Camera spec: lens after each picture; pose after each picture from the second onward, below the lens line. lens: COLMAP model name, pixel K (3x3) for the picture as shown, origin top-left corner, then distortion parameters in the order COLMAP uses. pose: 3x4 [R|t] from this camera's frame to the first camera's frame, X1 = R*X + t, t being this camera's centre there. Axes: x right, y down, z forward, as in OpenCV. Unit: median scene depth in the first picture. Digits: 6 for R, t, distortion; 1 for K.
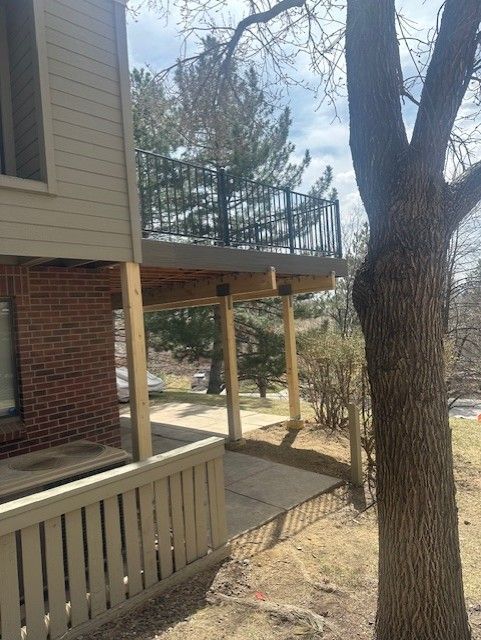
lens RADIAL K [[448.5, 0, 242.3], [0, 448.5, 321.9], [0, 0, 1]] dist [0.046080, -0.057560]
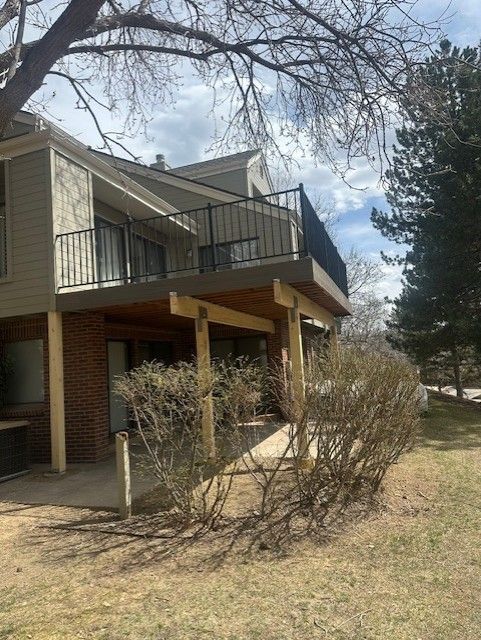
lens RADIAL K [[448.5, 0, 242.3], [0, 448.5, 321.9], [0, 0, 1]] dist [0.046080, -0.057560]
pose [[0.443549, -0.060675, -0.894194, 1.414703], [0.044698, 0.997962, -0.045545, 0.002123], [0.895135, -0.019768, 0.445357, 0.906387]]
